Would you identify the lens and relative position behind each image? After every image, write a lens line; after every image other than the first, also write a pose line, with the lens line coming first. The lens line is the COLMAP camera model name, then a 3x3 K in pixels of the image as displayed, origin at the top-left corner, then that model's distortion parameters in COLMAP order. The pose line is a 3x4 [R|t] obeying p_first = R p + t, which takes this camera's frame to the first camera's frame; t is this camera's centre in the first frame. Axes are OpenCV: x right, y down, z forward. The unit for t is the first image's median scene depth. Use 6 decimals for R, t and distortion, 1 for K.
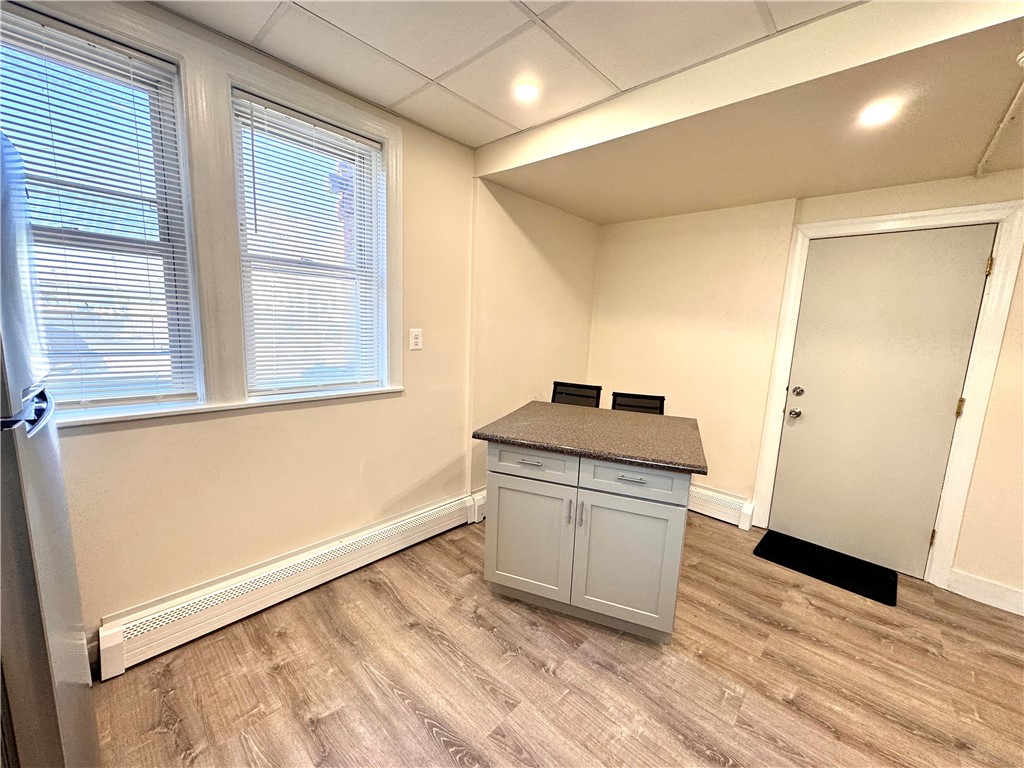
lens RADIAL K [[407.8, 0, 514.5], [0, 407.8, 384.1], [0, 0, 1]] dist [-0.007851, 0.001031]
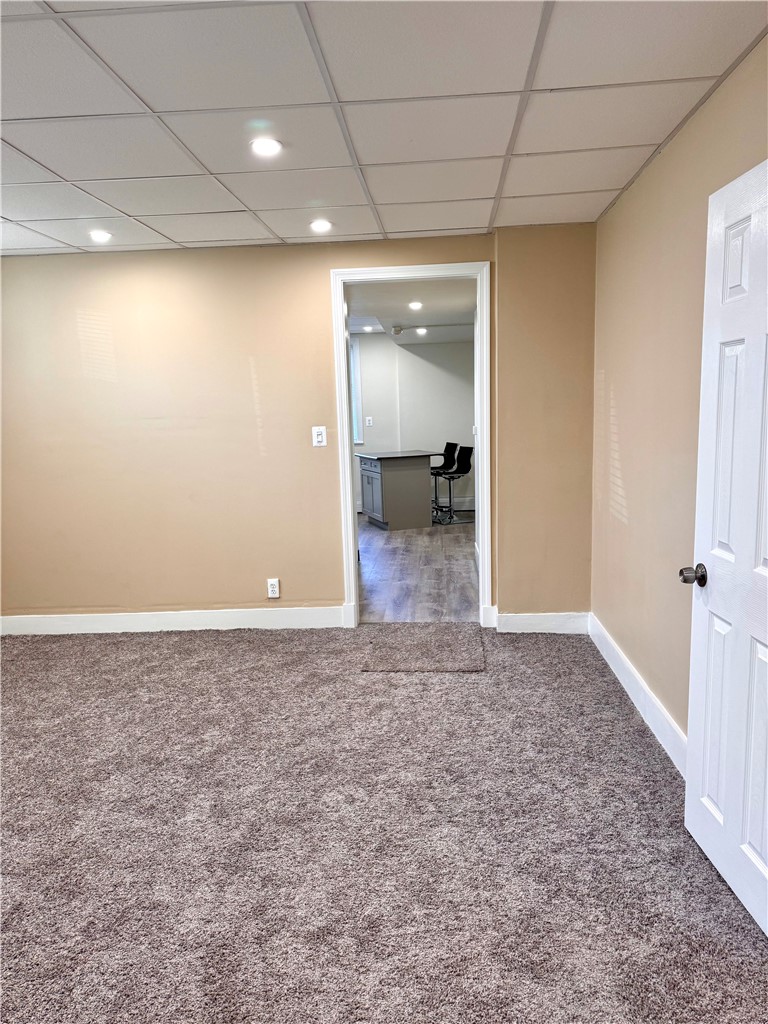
lens RADIAL K [[727.3, 0, 375.5], [0, 727.3, 497.6], [0, 0, 1]] dist [0.079916, -0.073183]
pose [[0.614936, 0.033891, -0.787849, 3.938921], [-0.063306, 0.997973, -0.006482, 0.447362], [0.786032, 0.053862, 0.615835, -1.936849]]
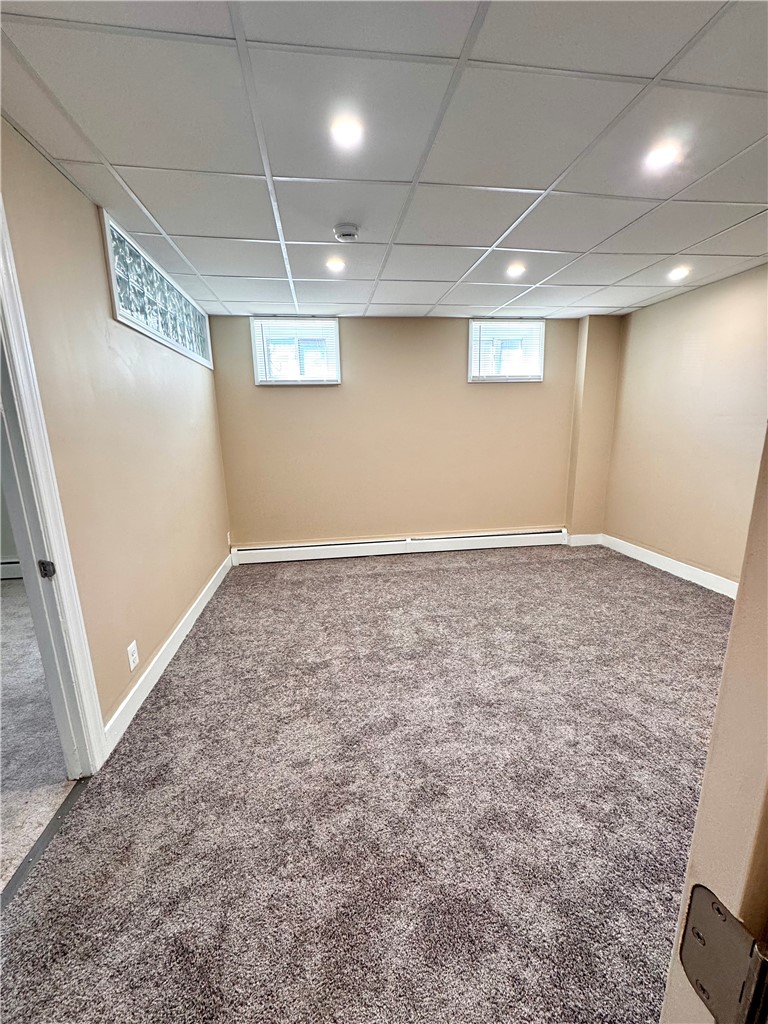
lens RADIAL K [[407.8, 0, 380.2], [0, 407.8, 509.1], [0, 0, 1]] dist [-0.007851, 0.001031]
pose [[-0.627559, 0.134196, -0.766917, 3.715058], [-0.124688, 0.954996, 0.269137, 0.291244], [0.768520, 0.264524, -0.582584, -0.906229]]
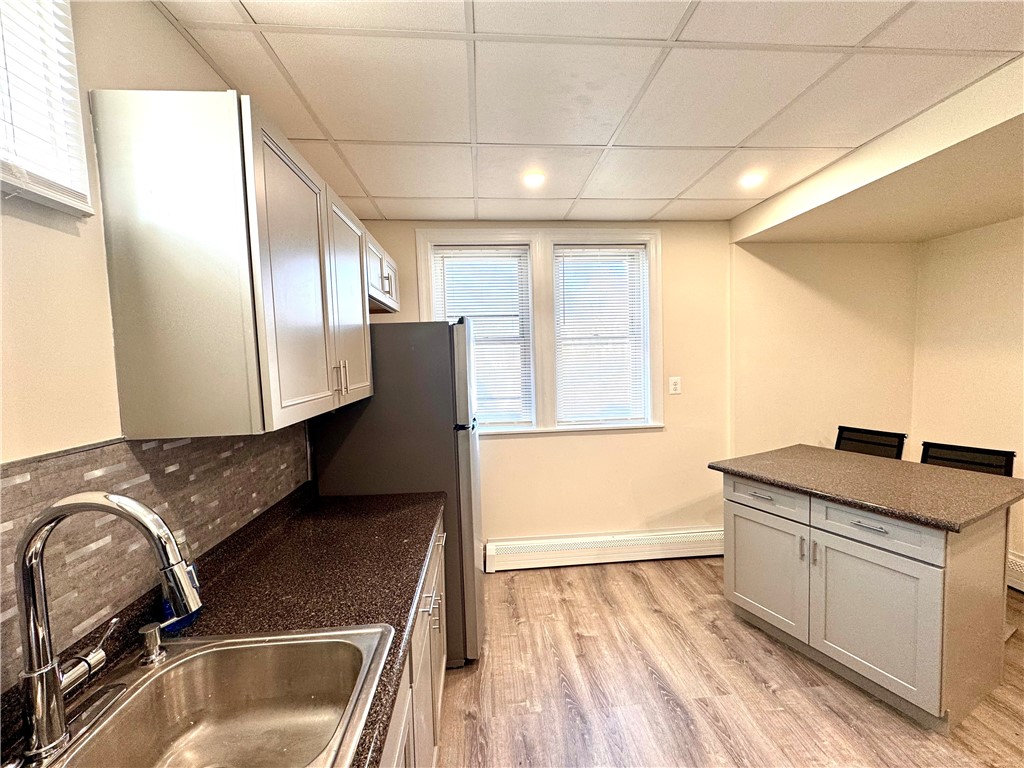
lens RADIAL K [[407.8, 0, 511.1], [0, 407.8, 383.6], [0, 0, 1]] dist [-0.007851, 0.001031]
pose [[0.730483, -0.024617, -0.682487, 0.304275], [-0.041848, 0.995859, -0.080711, 0.004883], [0.681648, 0.087519, 0.726427, -0.301183]]
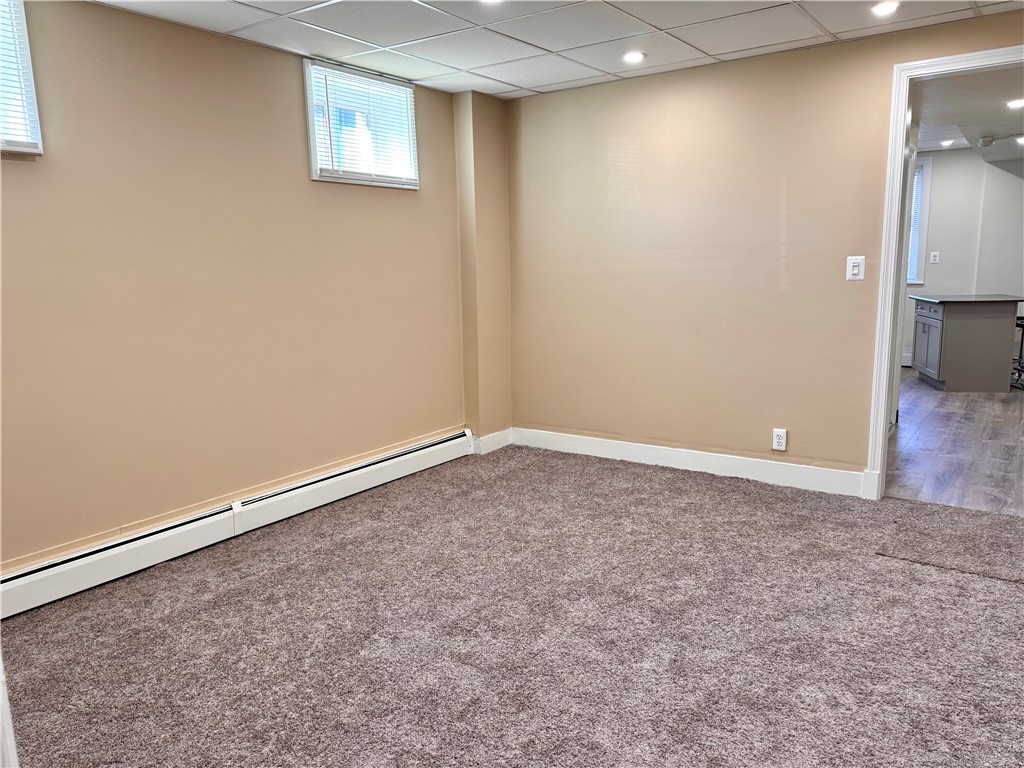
lens RADIAL K [[727.3, 0, 519.6], [0, 727.3, 378.8], [0, 0, 1]] dist [0.079916, -0.073183]
pose [[0.139495, 0.121798, -0.982704, 3.839668], [-0.132353, 0.985795, 0.103394, 0.452073], [0.981338, 0.115640, 0.153634, -1.794232]]
